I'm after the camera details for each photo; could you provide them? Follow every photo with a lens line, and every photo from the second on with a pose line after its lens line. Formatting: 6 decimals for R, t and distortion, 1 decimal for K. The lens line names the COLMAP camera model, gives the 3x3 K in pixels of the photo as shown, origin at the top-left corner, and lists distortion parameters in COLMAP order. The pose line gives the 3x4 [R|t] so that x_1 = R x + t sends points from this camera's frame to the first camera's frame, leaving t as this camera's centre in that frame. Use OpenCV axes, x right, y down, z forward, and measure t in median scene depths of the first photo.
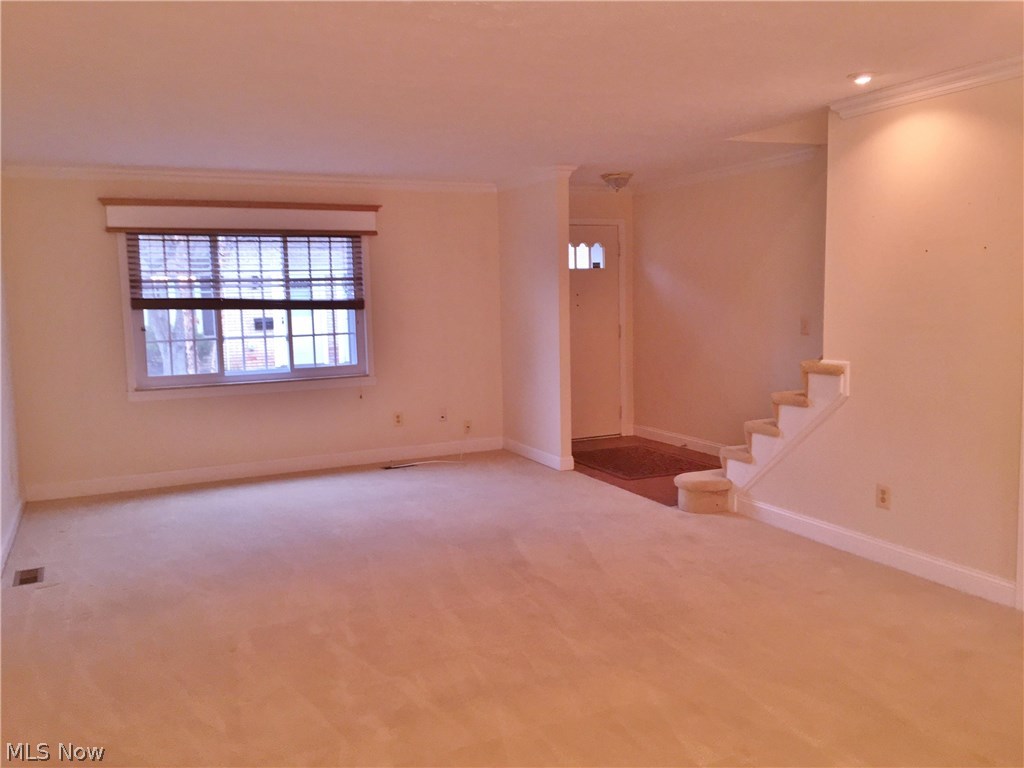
lens RADIAL K [[872.5, 0, 512.0], [0, 872.5, 384.0], [0, 0, 1]] dist [0.088881, -0.116947]
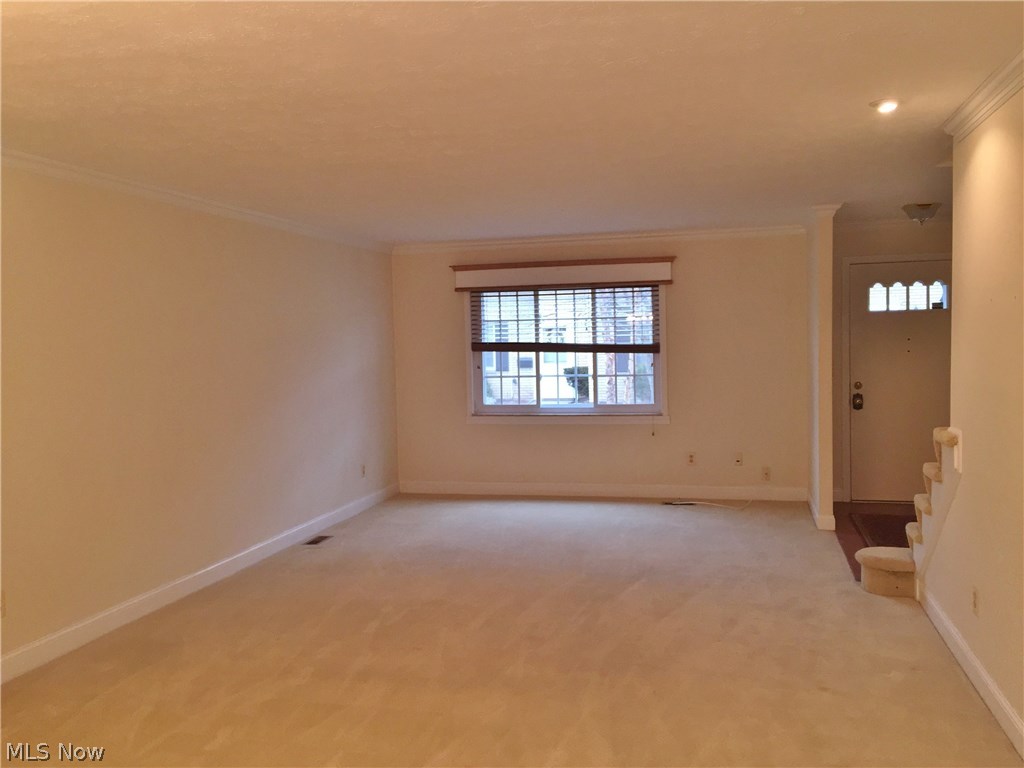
lens RADIAL K [[854.4, 0, 512.0], [0, 854.4, 384.0], [0, 0, 1]] dist [-0.142418, 0.574517]
pose [[0.768427, 0.036235, -0.638910, 0.383680], [-0.064845, 0.997666, -0.021408, -0.014347], [0.636643, 0.057881, 0.768983, 0.093498]]
